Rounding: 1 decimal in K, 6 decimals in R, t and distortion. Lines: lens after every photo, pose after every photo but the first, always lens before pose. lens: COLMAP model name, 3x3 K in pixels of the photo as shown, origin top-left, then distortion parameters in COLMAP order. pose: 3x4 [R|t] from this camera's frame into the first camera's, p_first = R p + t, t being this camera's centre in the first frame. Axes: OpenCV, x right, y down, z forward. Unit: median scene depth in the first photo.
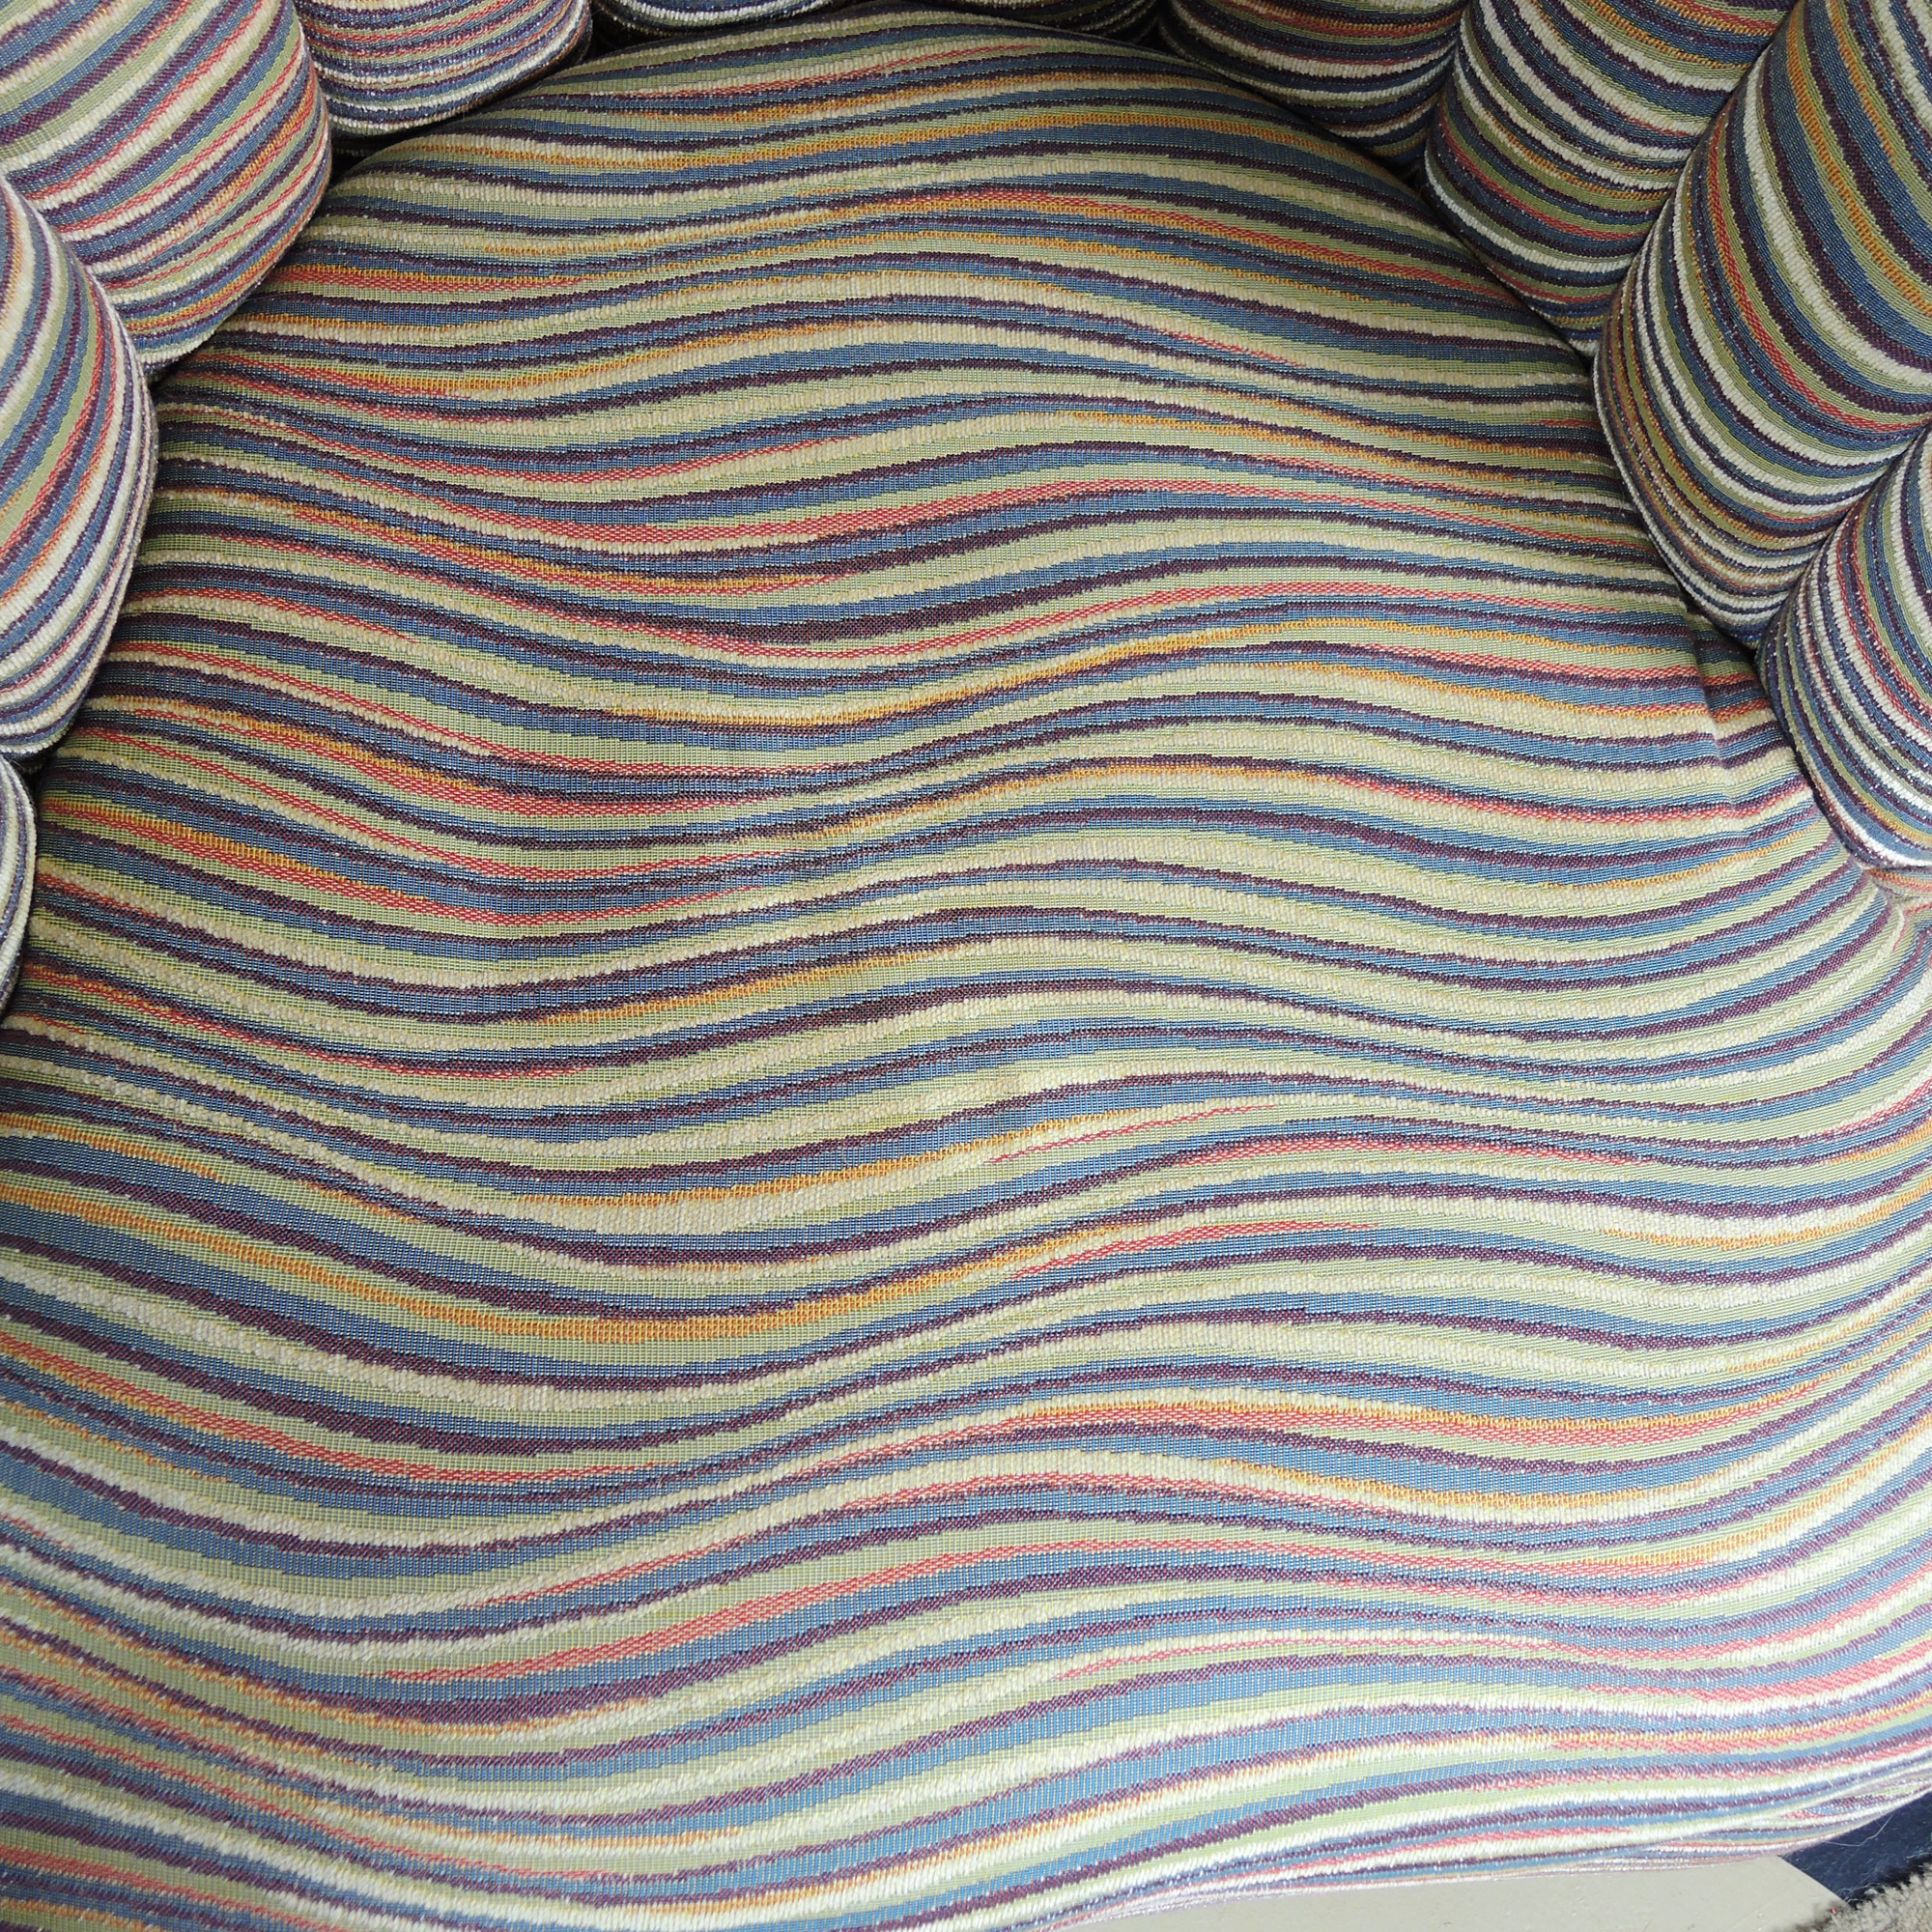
lens RADIAL K [[2488.0, 0, 966.0], [0, 2488.0, 966.0], [0, 0, 1]] dist [0.021731, -0.106946]
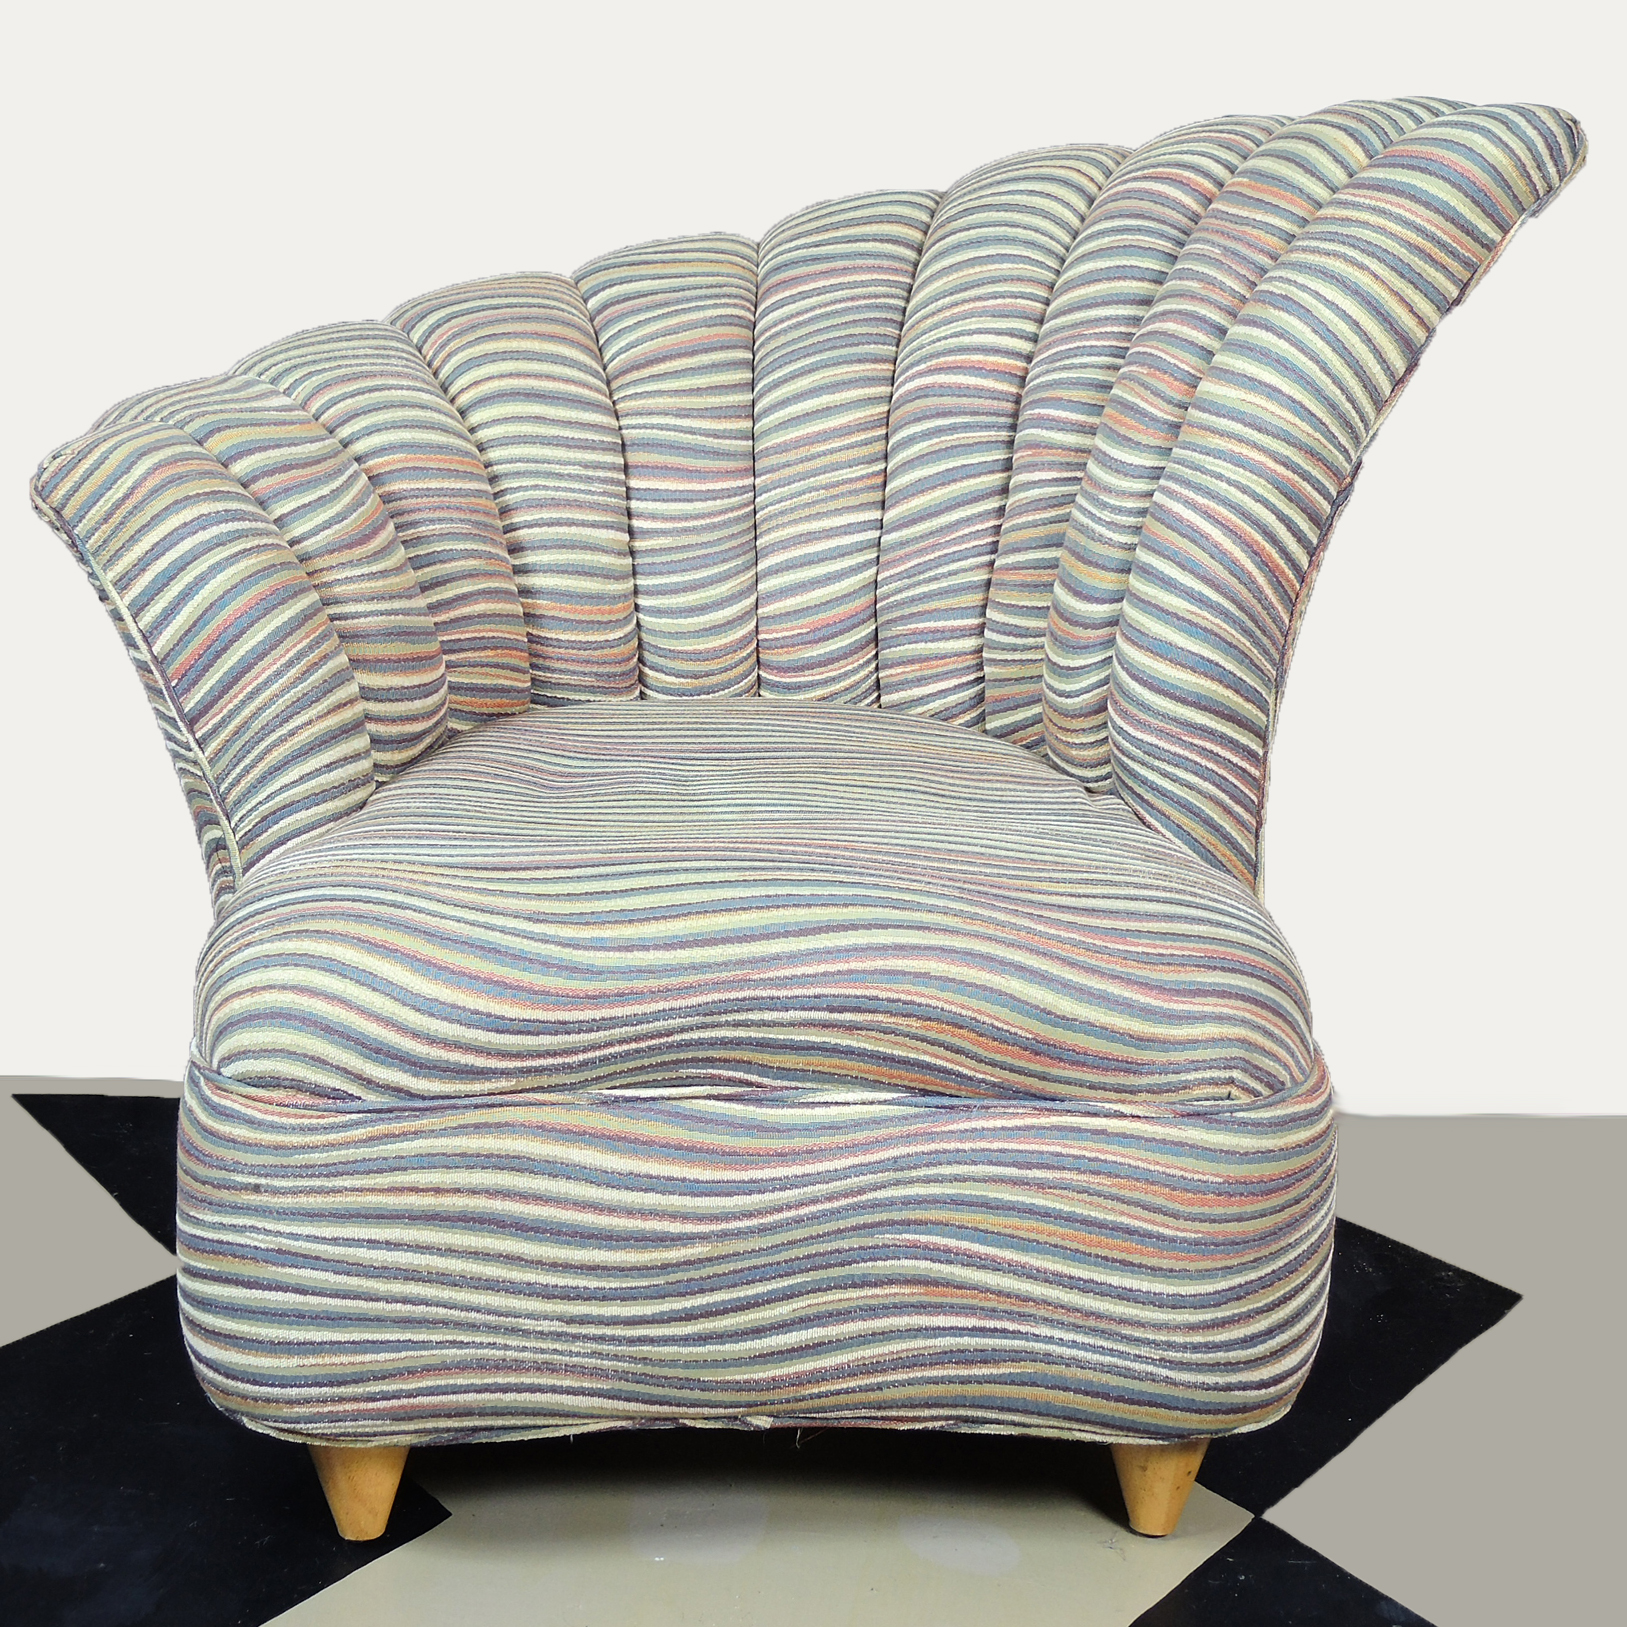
lens RADIAL K [[2828.4, 0, 813.5], [0, 2828.4, 813.5], [0, 0, 1]] dist [0.029979, 0.098254]
pose [[0.990004, -0.072989, -0.120687, 0.392787], [-0.062663, 0.538977, -0.839987, 2.255342], [0.126358, 0.839152, 0.529015, -0.417161]]
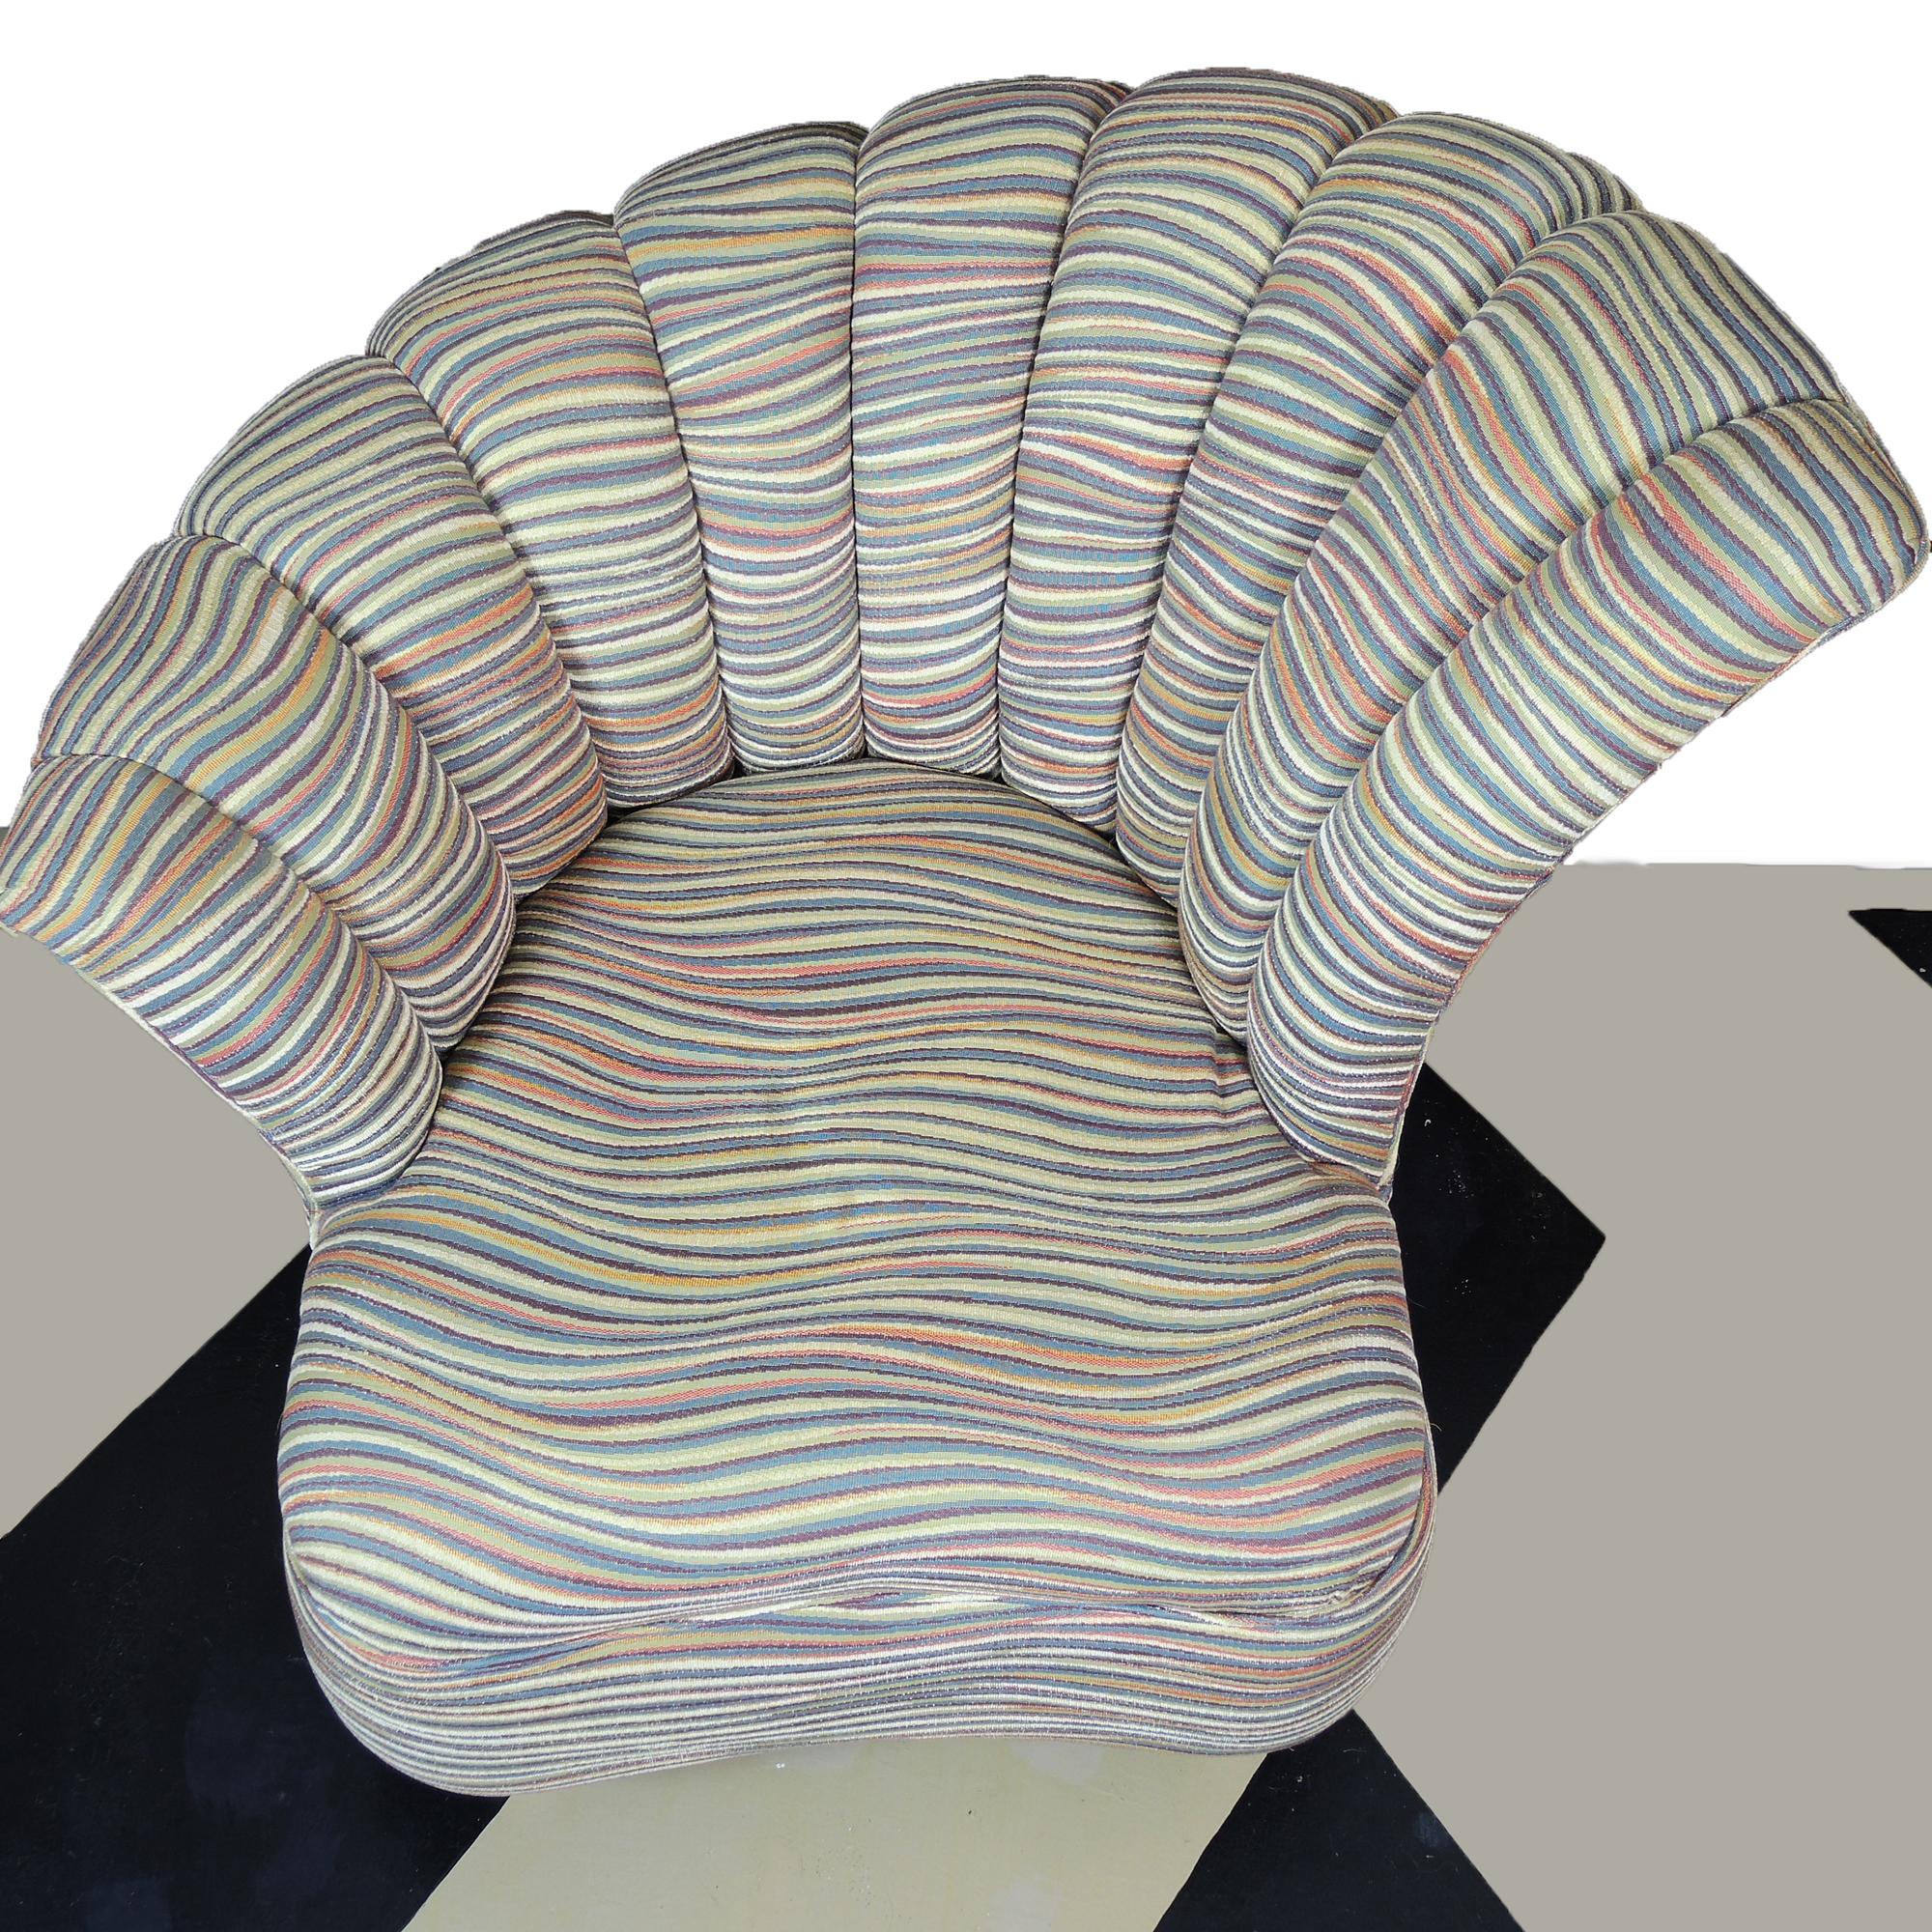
lens RADIAL K [[2488.0, 0, 966.0], [0, 2488.0, 966.0], [0, 0, 1]] dist [0.021731, -0.106946]
pose [[0.990404, 0.025366, -0.135854, 0.402060], [-0.067946, 0.945374, -0.318828, 0.533775], [0.120346, 0.324999, 0.938026, -1.095555]]
